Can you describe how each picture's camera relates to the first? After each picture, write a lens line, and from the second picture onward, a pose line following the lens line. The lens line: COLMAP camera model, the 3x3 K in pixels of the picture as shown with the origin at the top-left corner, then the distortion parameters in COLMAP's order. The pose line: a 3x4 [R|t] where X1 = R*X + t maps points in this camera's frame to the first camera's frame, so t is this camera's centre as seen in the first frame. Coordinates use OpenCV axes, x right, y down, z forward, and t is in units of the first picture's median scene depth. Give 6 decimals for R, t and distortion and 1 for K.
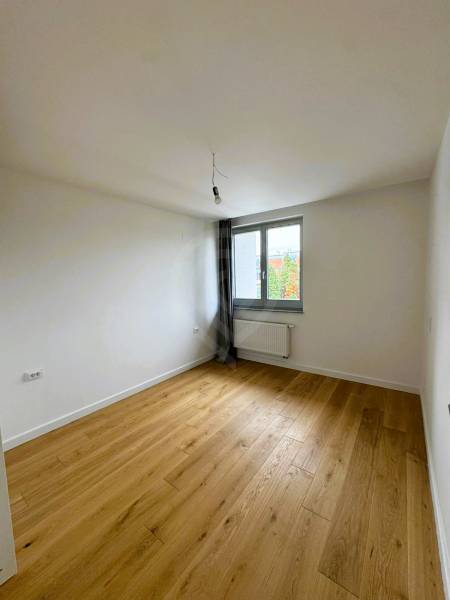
lens RADIAL K [[243.8, 0, 225.0], [0, 243.8, 300.0], [0, 0, 1]] dist [-0.000085, -0.000034]
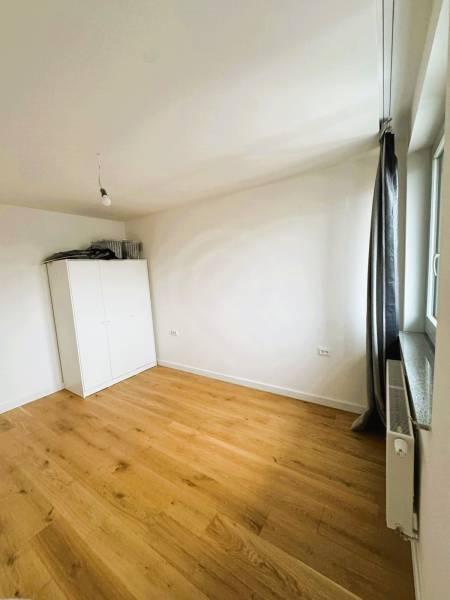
lens RADIAL K [[242.2, 0, 225.0], [0, 242.2, 300.0], [0, 0, 1]] dist [-0.000845, -0.000064]
pose [[0.047122, 0.139241, -0.989137, 0.534328], [-0.036987, 0.989801, 0.137572, -0.098016], [0.998204, 0.030103, 0.051792, 0.792460]]
